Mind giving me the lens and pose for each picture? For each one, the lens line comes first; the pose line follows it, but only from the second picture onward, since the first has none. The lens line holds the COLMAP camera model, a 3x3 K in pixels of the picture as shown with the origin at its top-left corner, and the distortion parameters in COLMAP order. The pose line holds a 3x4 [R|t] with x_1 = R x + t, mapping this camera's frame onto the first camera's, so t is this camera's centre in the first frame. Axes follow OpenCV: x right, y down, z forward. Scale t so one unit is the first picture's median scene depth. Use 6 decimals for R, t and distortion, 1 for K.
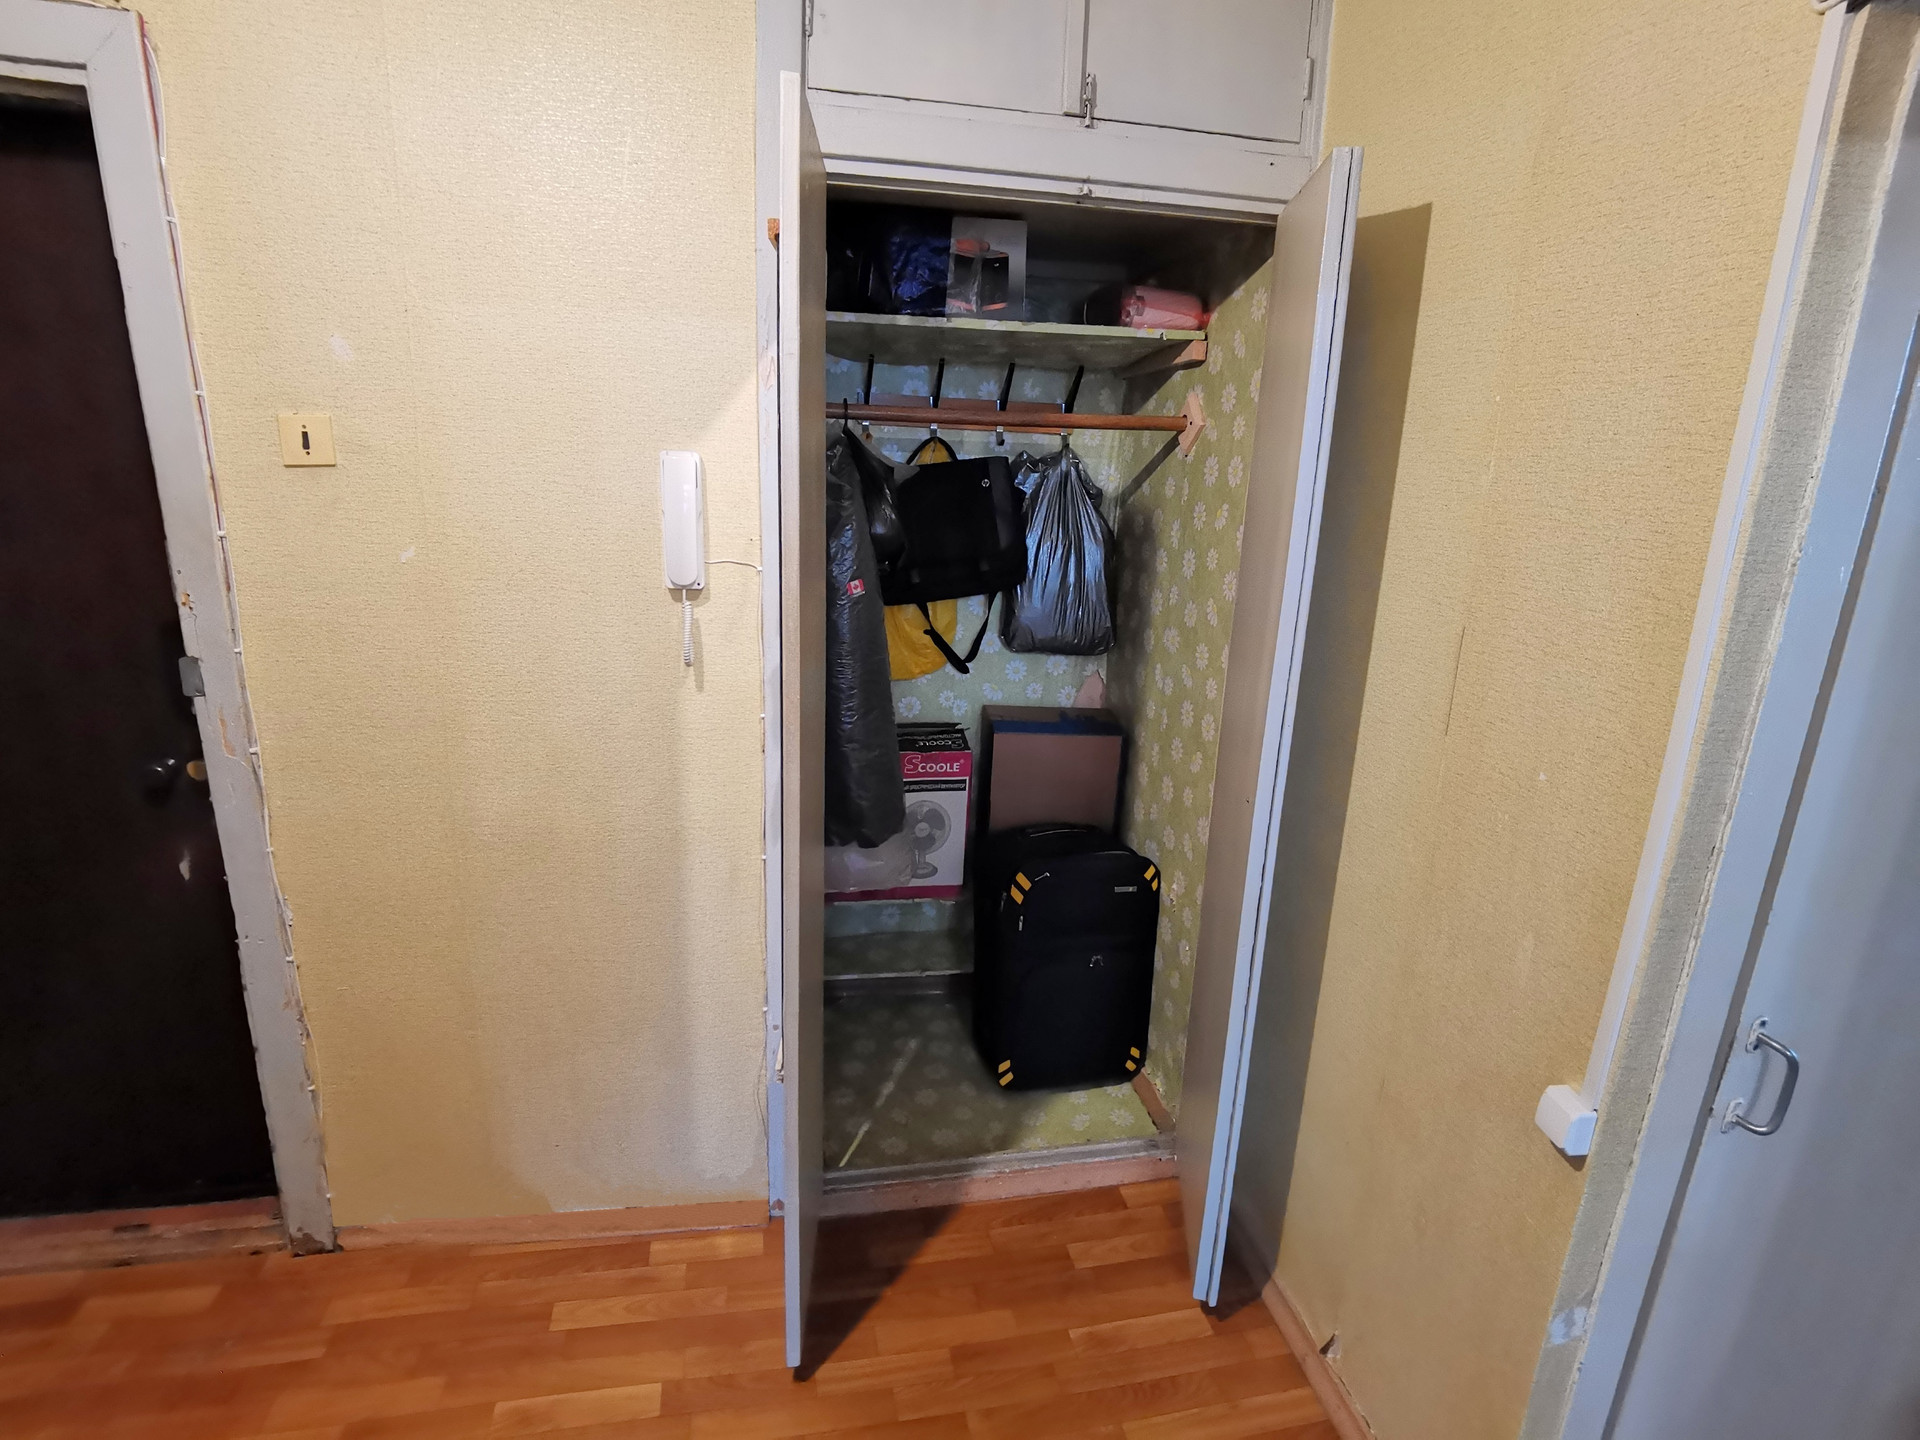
lens RADIAL K [[961.4, 0, 966.2], [0, 961.4, 728.2], [0, 0, 1]] dist [-0.031812, 0.009283]
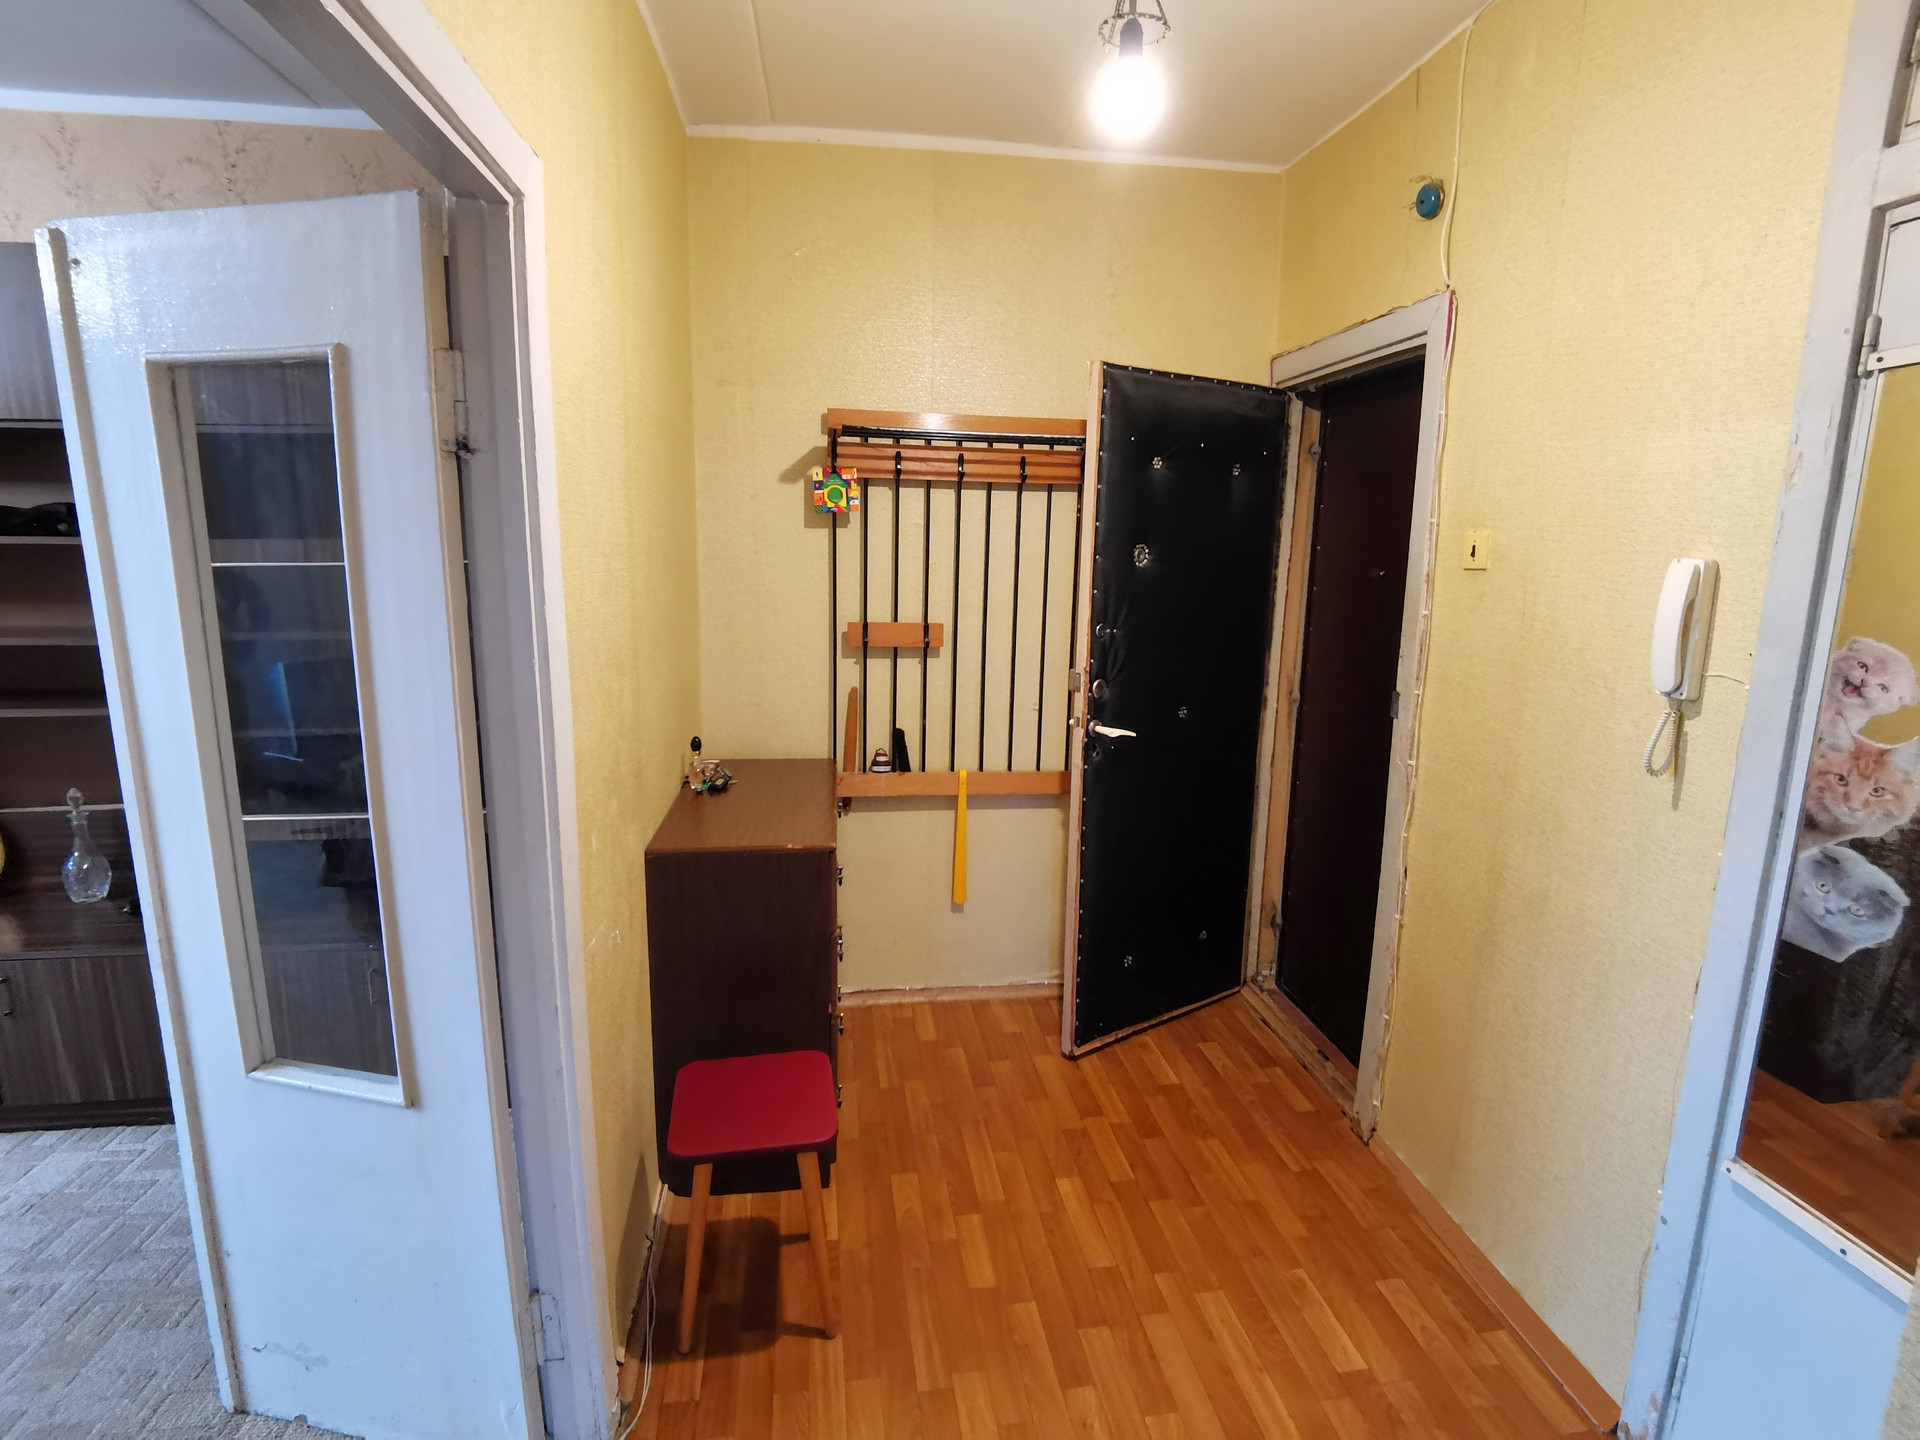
lens RADIAL K [[961.4, 0, 964.3], [0, 961.4, 719.2], [0, 0, 1]] dist [-0.031812, 0.009283]
pose [[-0.032793, 0.153195, -0.987652, 0.670869], [-0.282696, 0.946409, 0.156184, -0.071767], [0.958649, 0.284327, 0.012272, 0.308559]]
